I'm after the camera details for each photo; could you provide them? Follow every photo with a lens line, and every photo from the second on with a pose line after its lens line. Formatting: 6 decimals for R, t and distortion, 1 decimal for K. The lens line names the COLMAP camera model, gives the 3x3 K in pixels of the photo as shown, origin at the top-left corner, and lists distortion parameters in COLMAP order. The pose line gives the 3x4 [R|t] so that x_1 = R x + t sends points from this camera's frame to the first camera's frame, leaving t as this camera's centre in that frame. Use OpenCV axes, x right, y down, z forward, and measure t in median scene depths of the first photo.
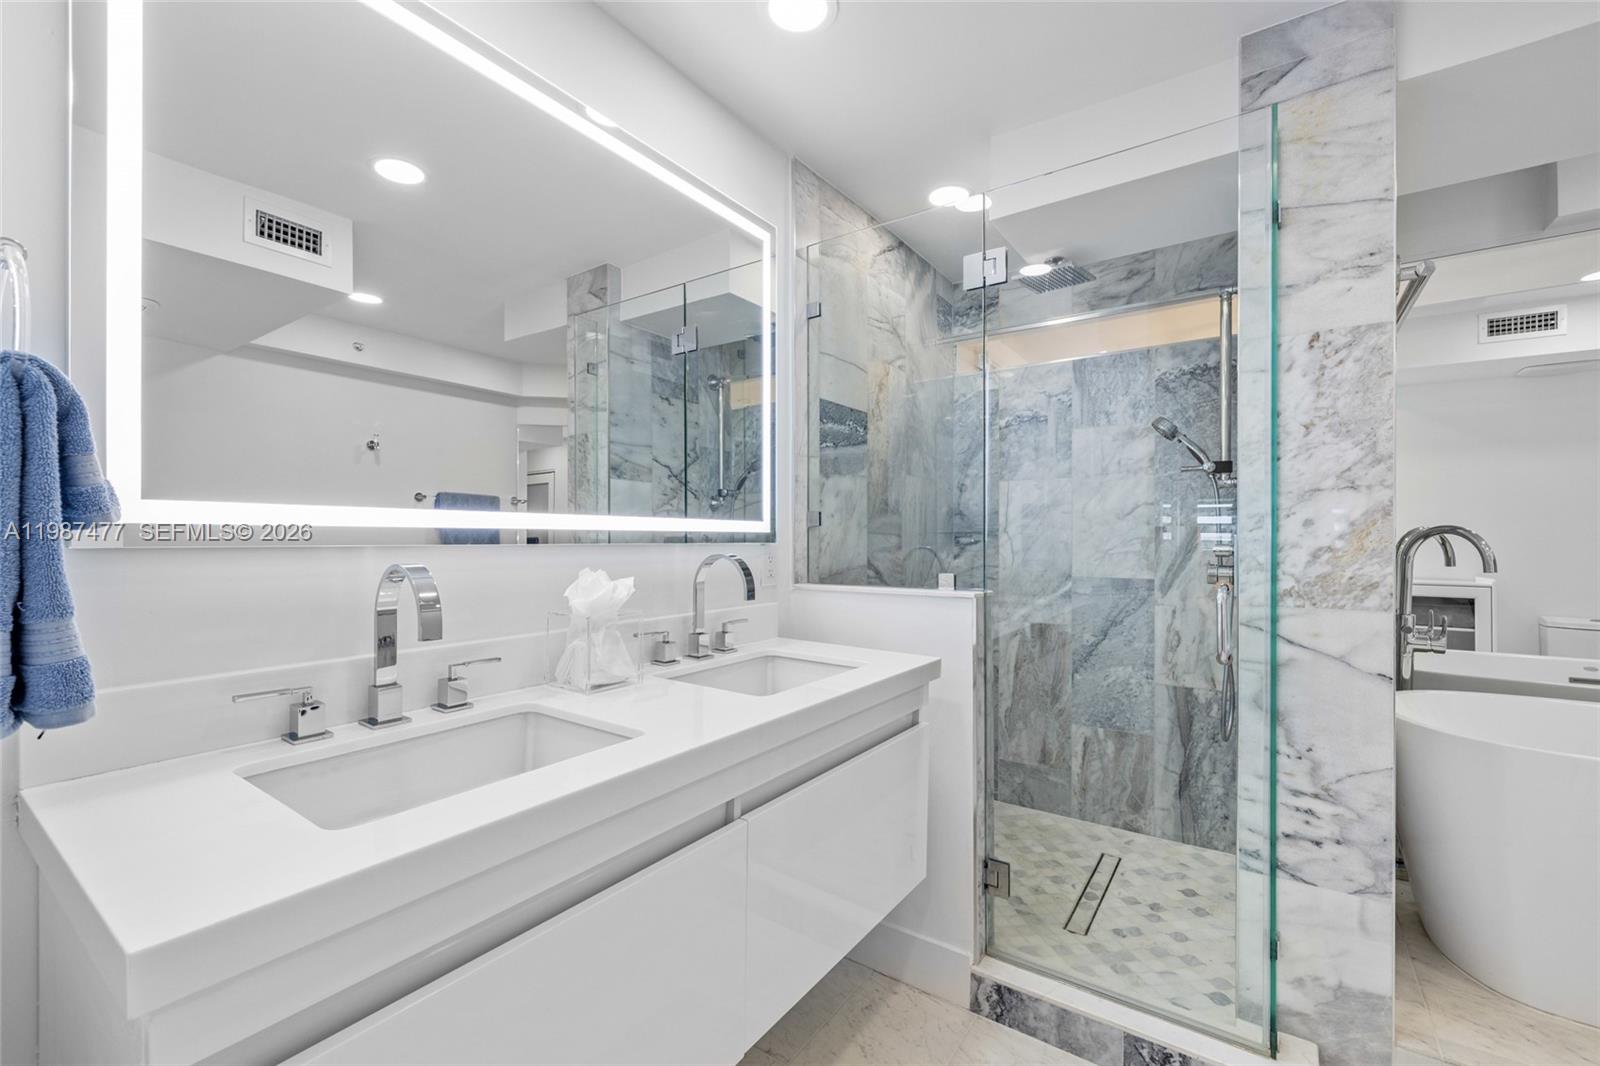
lens RADIAL K [[673.8, 0, 801.7], [0, 673.8, 537.4], [0, 0, 1]] dist [0.002286, -0.000250]
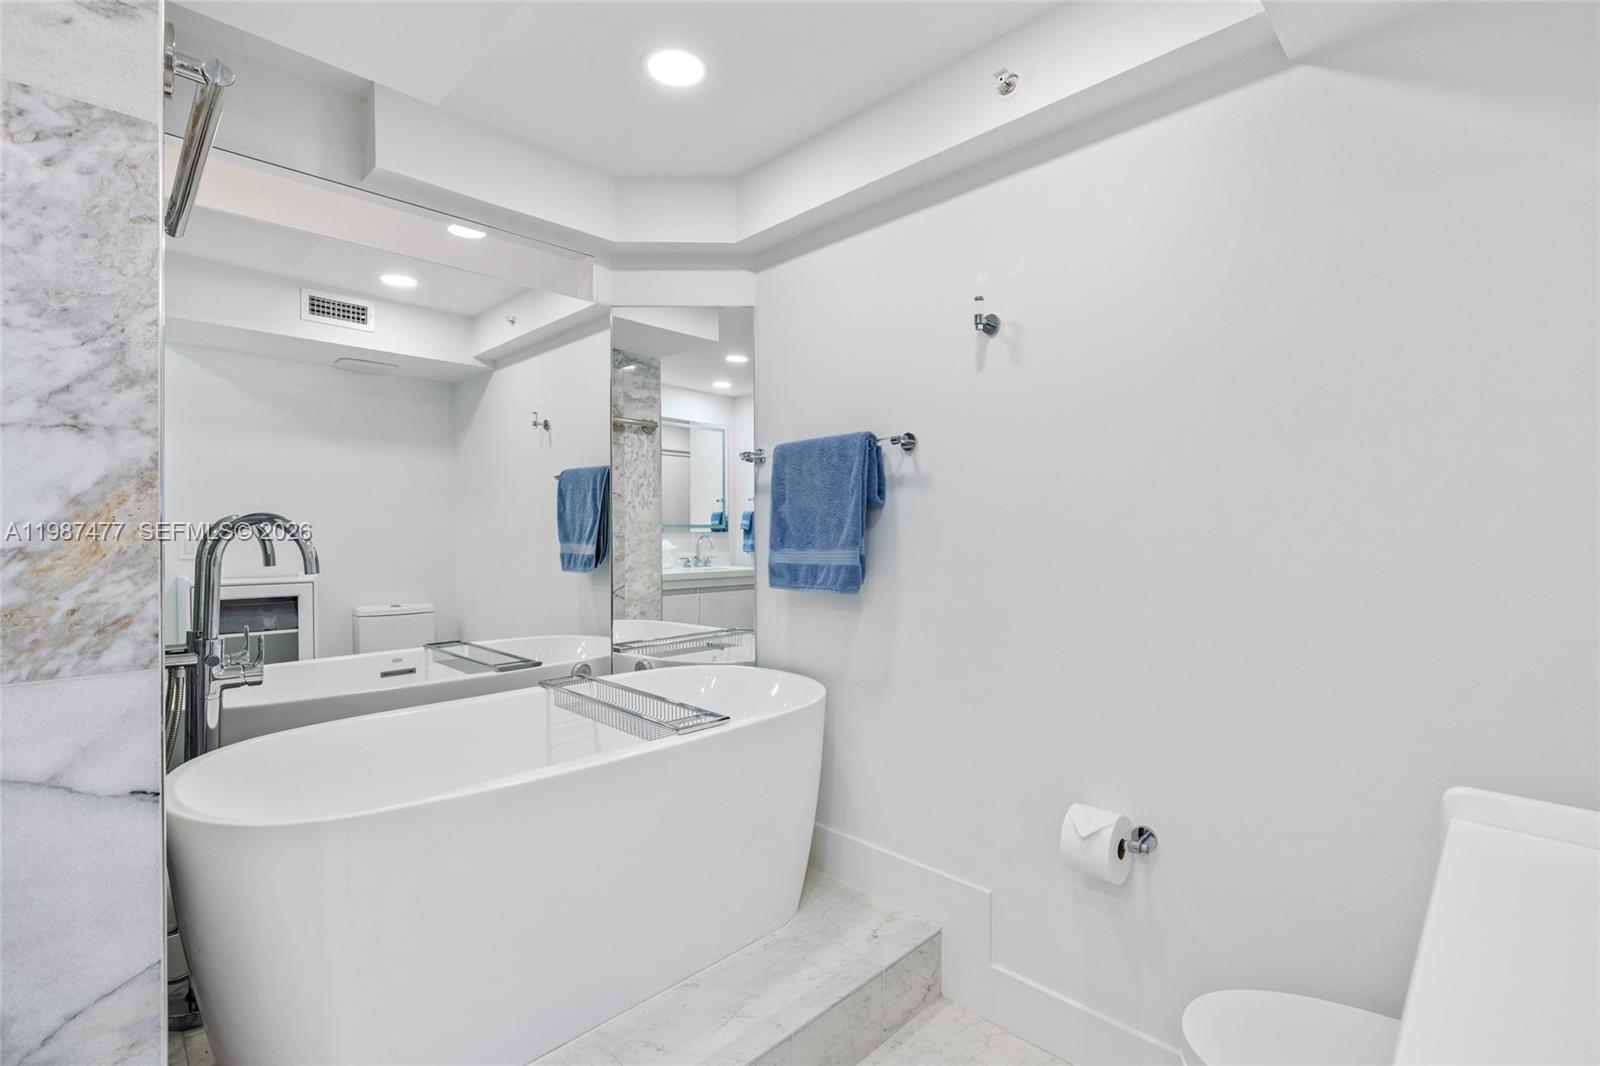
lens RADIAL K [[707.6, 0, 798.2], [0, 707.6, 536.6], [0, 0, 1]] dist [-0.008005, 0.001049]
pose [[0.171104, -0.009236, 0.985210, 0.270047], [-0.001697, 0.999952, 0.009669, -0.000078], [-0.985251, -0.003326, 0.171080, 0.264467]]
